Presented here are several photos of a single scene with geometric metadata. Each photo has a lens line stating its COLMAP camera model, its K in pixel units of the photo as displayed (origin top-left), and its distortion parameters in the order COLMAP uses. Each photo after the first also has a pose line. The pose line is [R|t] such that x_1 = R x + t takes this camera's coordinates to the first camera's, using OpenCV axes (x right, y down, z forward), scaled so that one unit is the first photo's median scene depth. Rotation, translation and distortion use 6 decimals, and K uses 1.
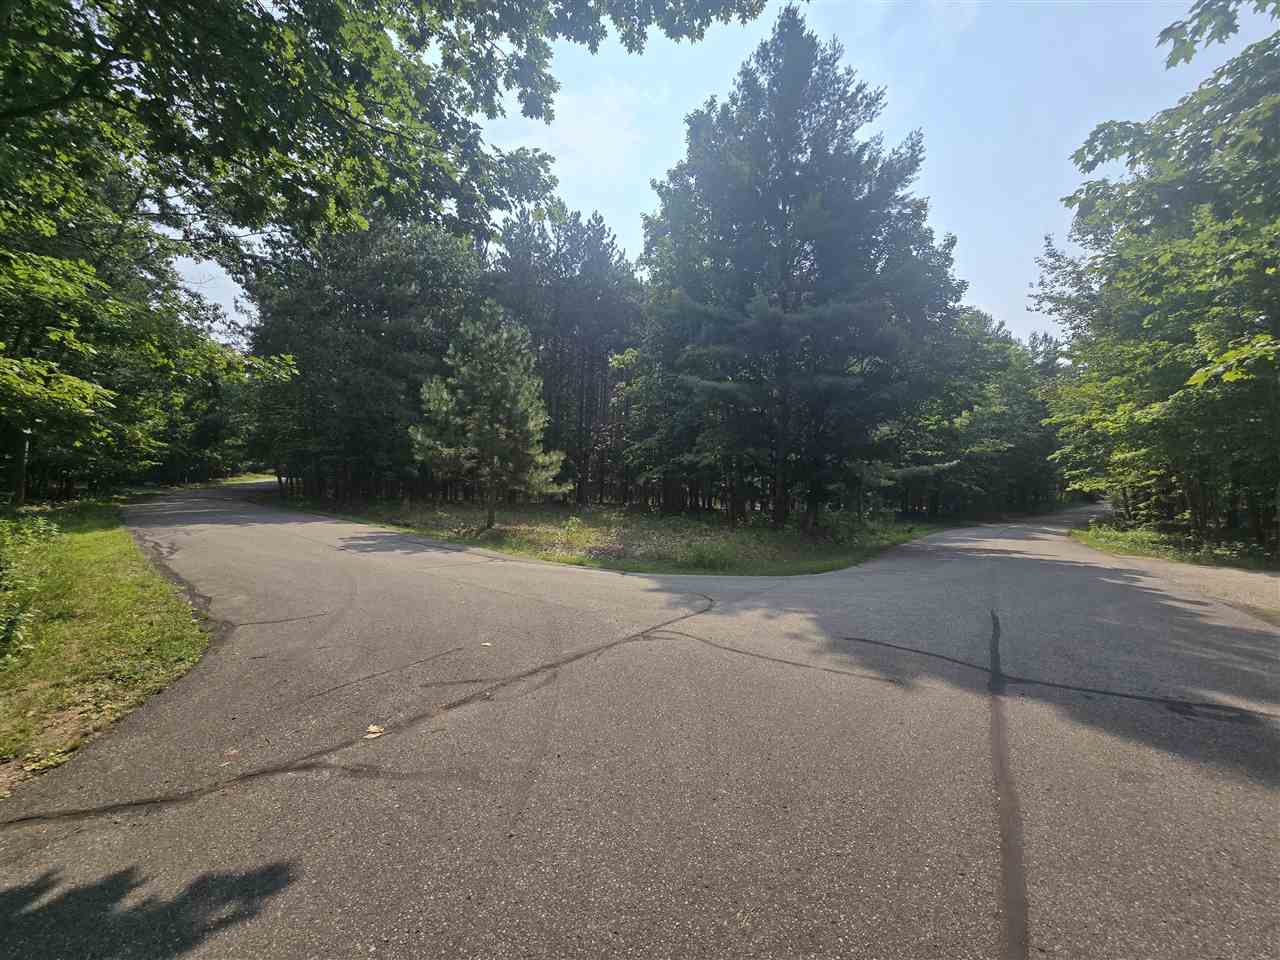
lens RADIAL K [[533.8, 0, 635.7], [0, 533.8, 487.7], [0, 0, 1]] dist [0.002606, 0.000796]
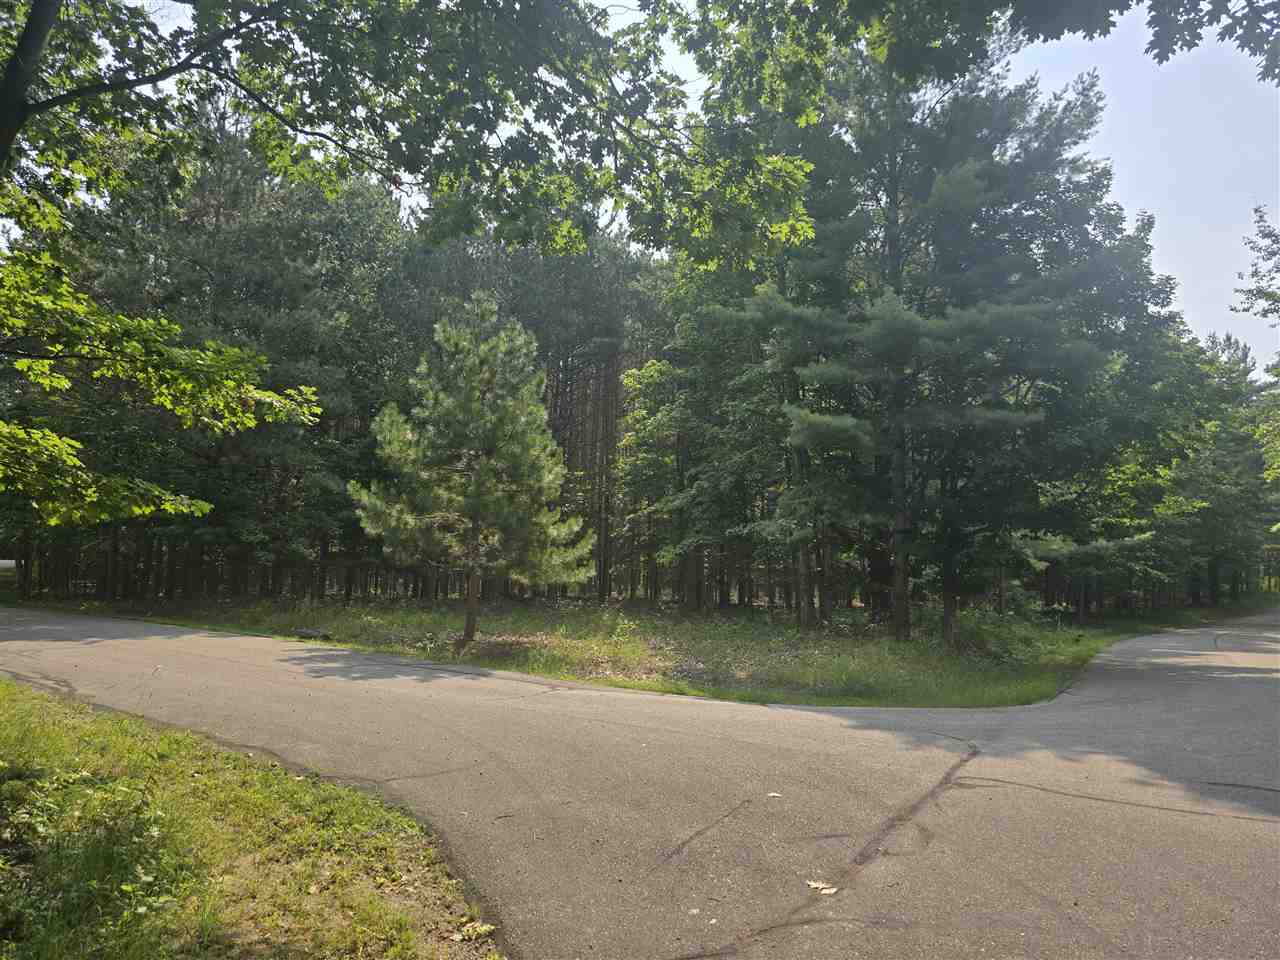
lens RADIAL K [[871.8, 0, 627.7], [0, 871.8, 473.9], [0, 0, 1]] dist [0.059925, -0.046082]
pose [[0.998004, 0.002477, 0.063108, -0.159452], [0.004482, 0.993935, -0.109880, -0.005622], [-0.062997, 0.109943, 0.991939, -0.074074]]
